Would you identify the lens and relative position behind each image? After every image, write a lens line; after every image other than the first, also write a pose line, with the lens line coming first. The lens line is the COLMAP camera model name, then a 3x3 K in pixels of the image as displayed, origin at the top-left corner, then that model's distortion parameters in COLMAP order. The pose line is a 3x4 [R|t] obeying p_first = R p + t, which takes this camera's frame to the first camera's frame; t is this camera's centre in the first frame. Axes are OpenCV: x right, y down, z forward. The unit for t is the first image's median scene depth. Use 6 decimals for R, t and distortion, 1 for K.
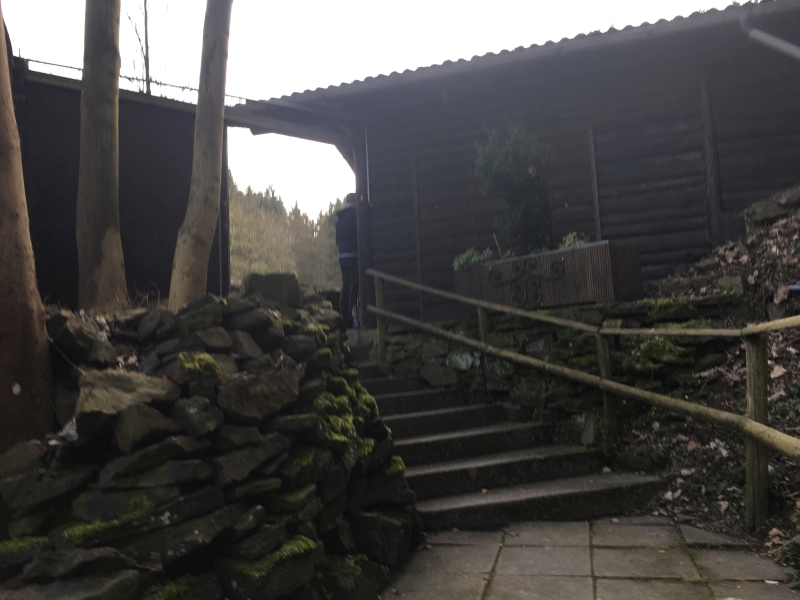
lens RADIAL K [[695.2, 0, 402.8], [0, 695.2, 304.2], [0, 0, 1]] dist [0.103365, -0.121434]
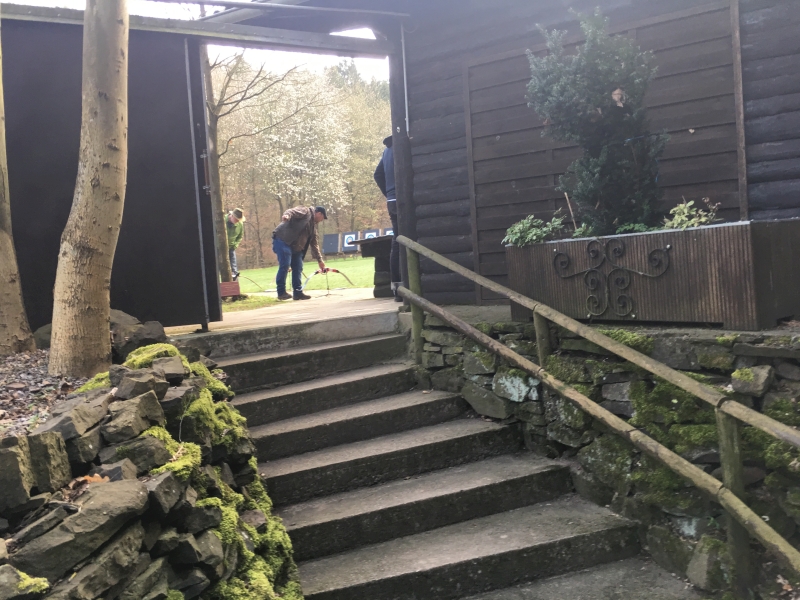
lens RADIAL K [[695.2, 0, 397.4], [0, 695.2, 295.8], [0, 0, 1]] dist [0.103365, -0.121434]
pose [[0.979038, -0.009881, -0.203440, 0.116948], [0.040436, 0.988371, 0.146590, -0.114577], [0.199626, -0.151743, 0.968051, 0.340459]]
